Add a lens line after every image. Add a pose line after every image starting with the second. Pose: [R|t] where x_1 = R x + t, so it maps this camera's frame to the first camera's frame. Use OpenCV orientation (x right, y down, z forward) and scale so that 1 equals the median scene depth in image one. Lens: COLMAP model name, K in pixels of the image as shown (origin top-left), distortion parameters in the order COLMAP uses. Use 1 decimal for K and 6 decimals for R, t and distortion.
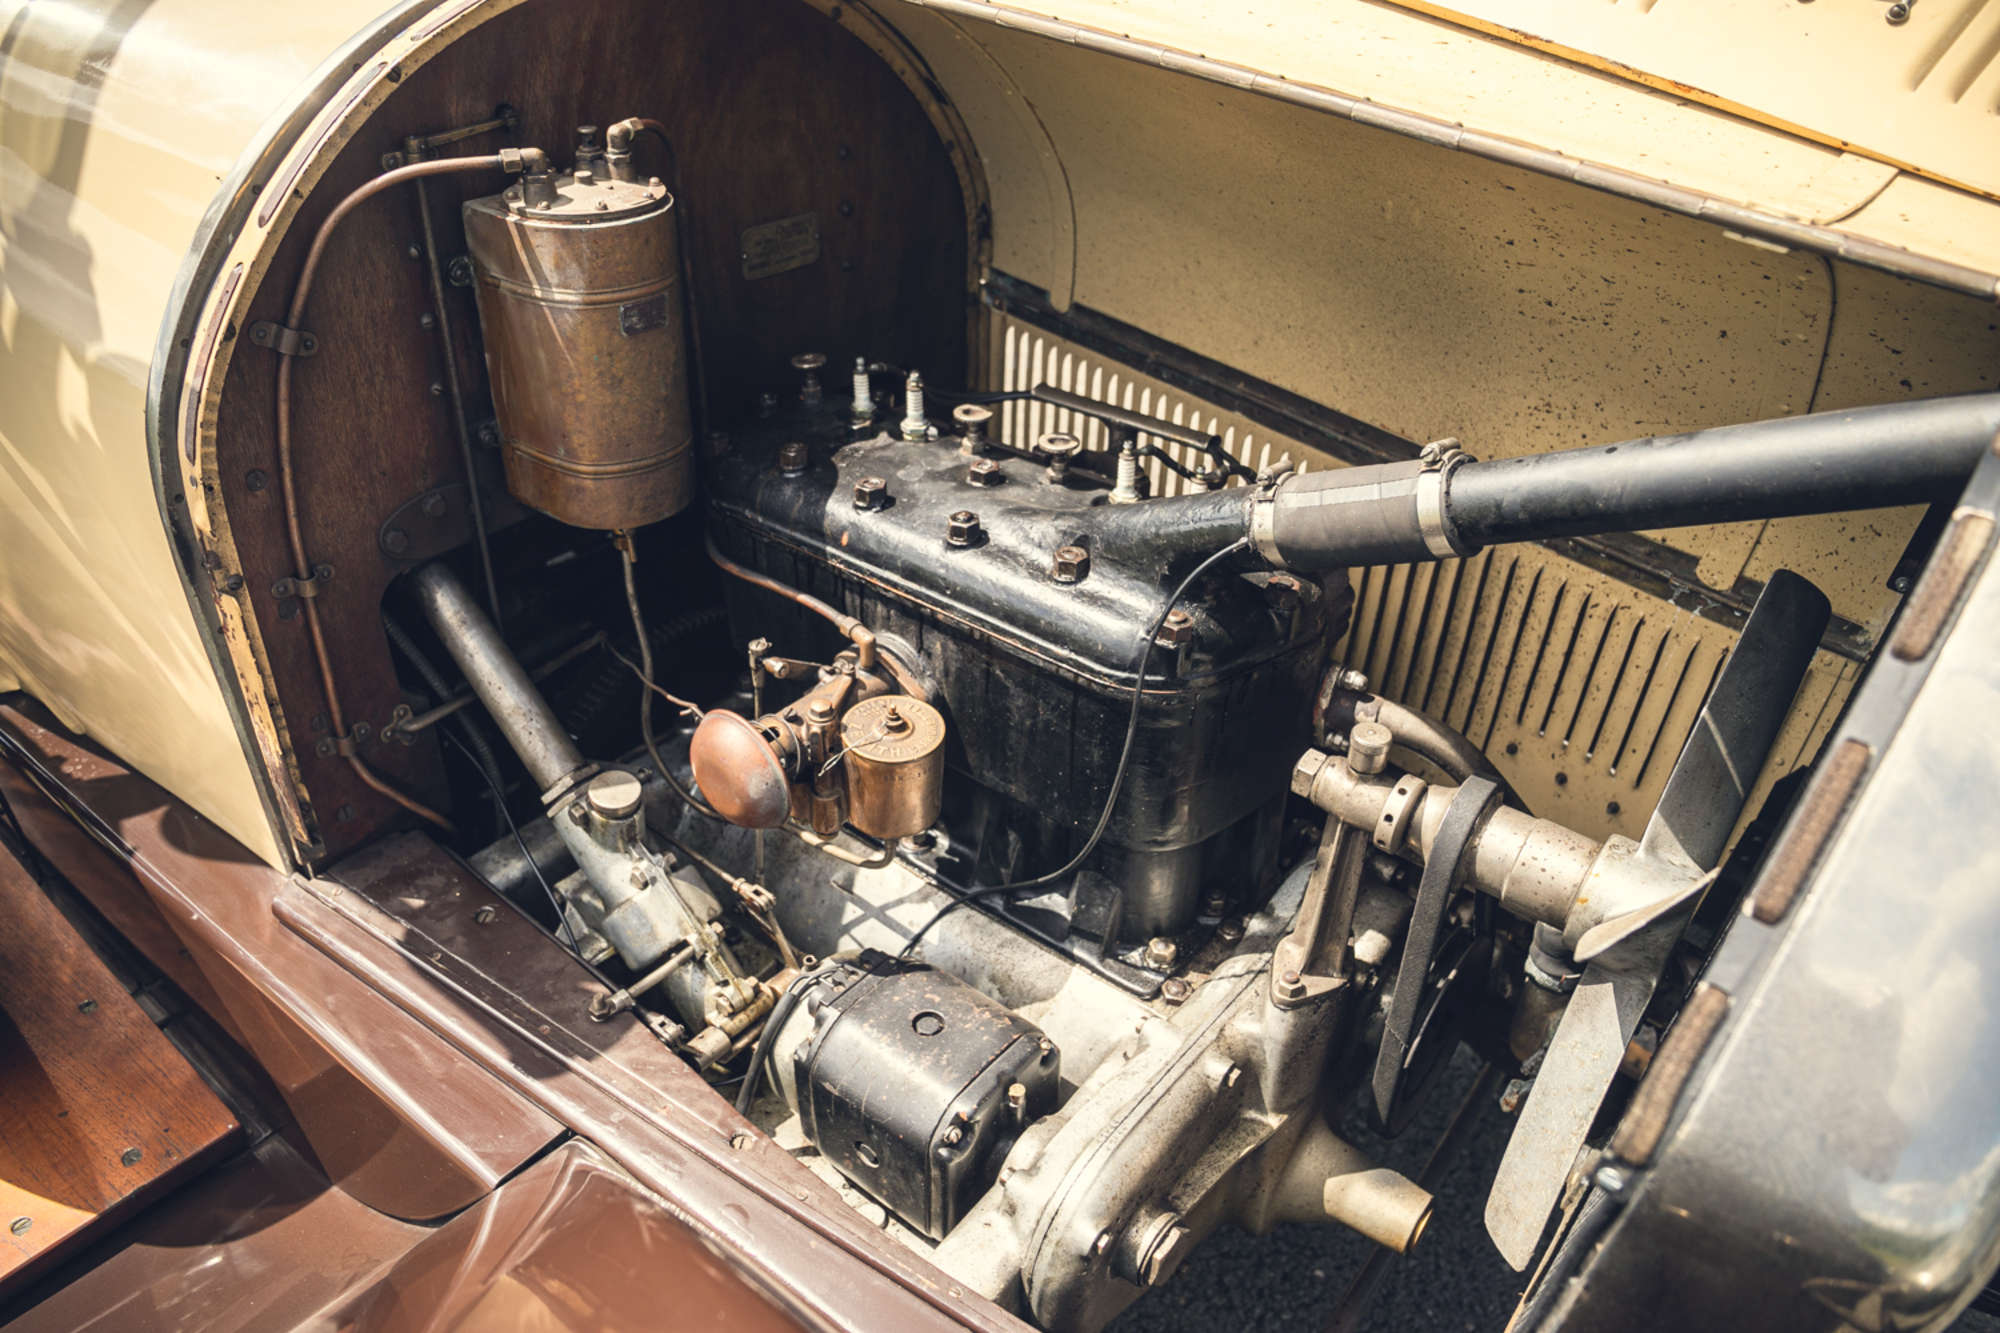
lens RADIAL K [[1371.1, 0, 956.4], [0, 1371.1, 648.0], [0, 0, 1]] dist [-0.096267, 0.040203]
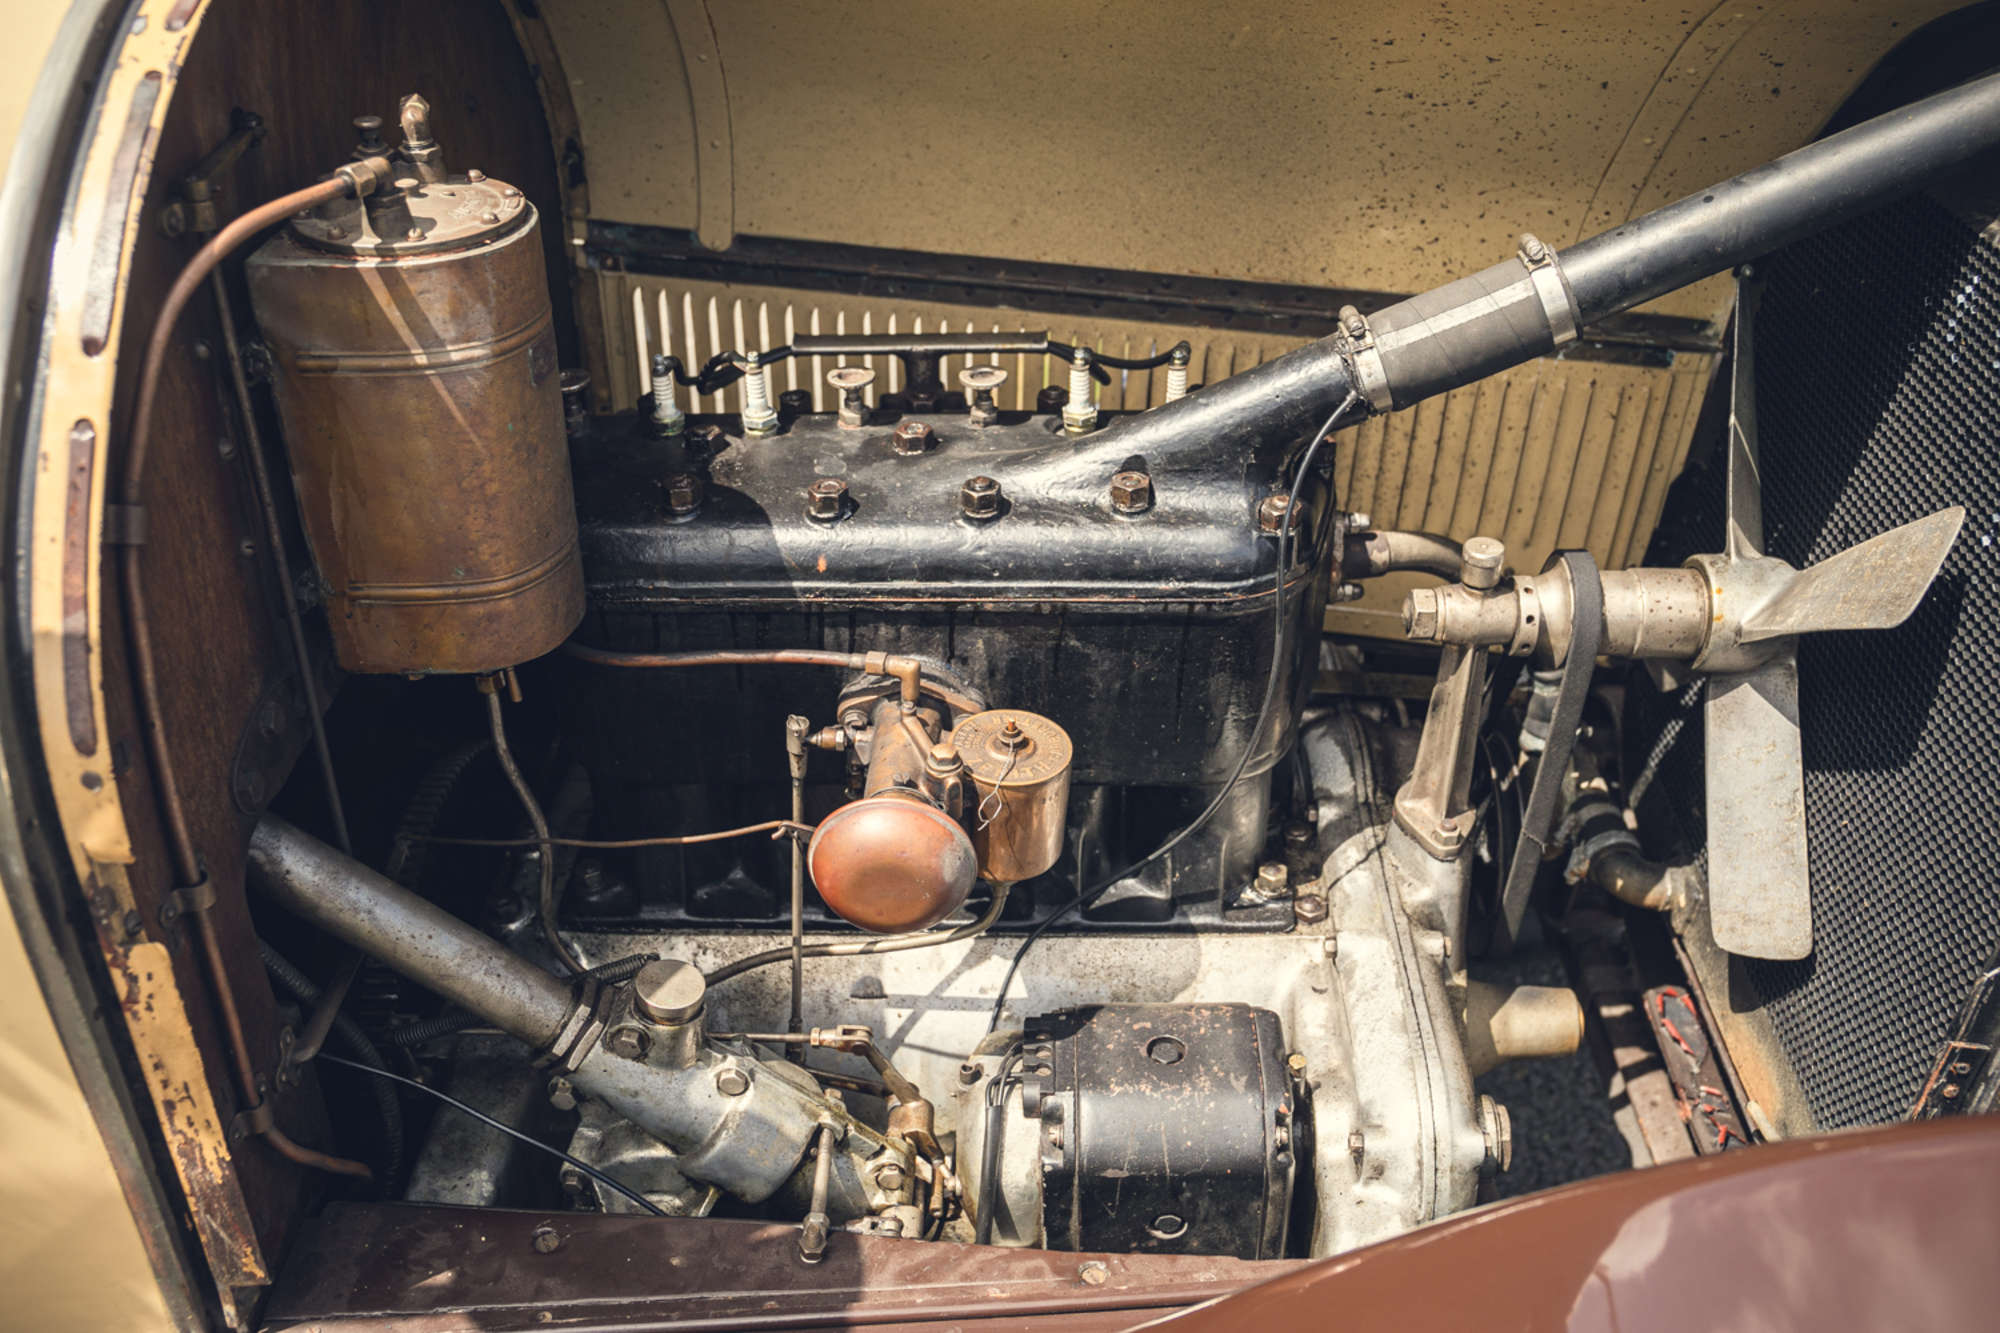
lens RADIAL K [[1803.1, 0, 982.2], [0, 1803.1, 663.0], [0, 0, 1]] dist [-0.052928, 0.023222]
pose [[0.781948, -0.351111, 0.515052, -0.575147], [0.350416, 0.930954, 0.102633, -0.101972], [-0.515526, 0.100229, 0.850992, 0.068319]]
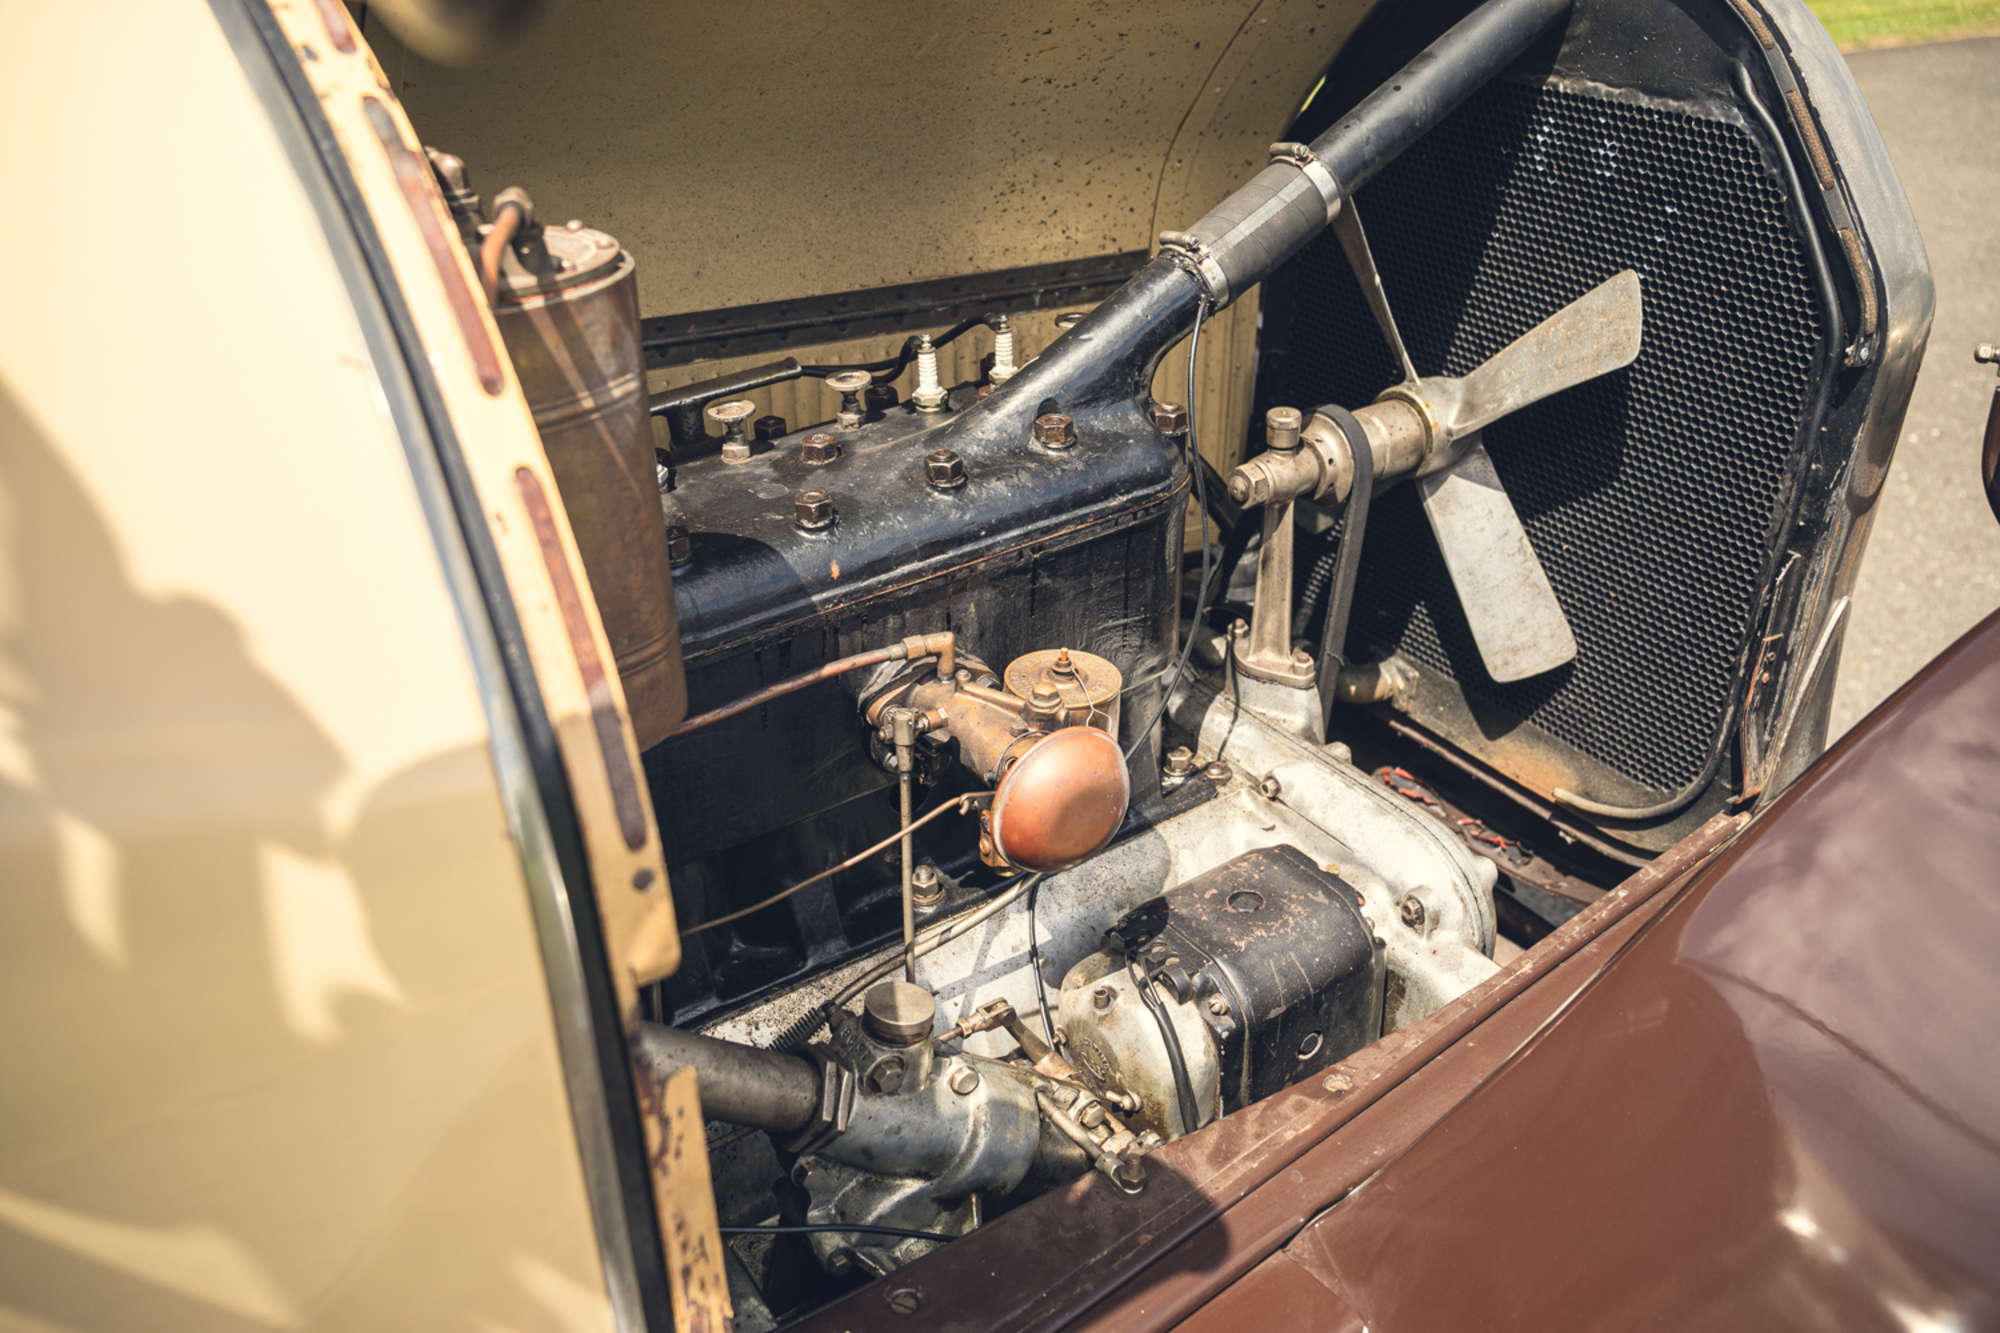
lens RADIAL K [[1703.0, 0, 1011.9], [0, 1703.0, 666.9], [0, 0, 1]] dist [-0.071257, -0.005838]
pose [[0.267547, -0.487128, 0.831339, -0.915392], [0.550863, 0.785216, 0.282820, -0.261830], [-0.790550, 0.382286, 0.478422, 0.473076]]
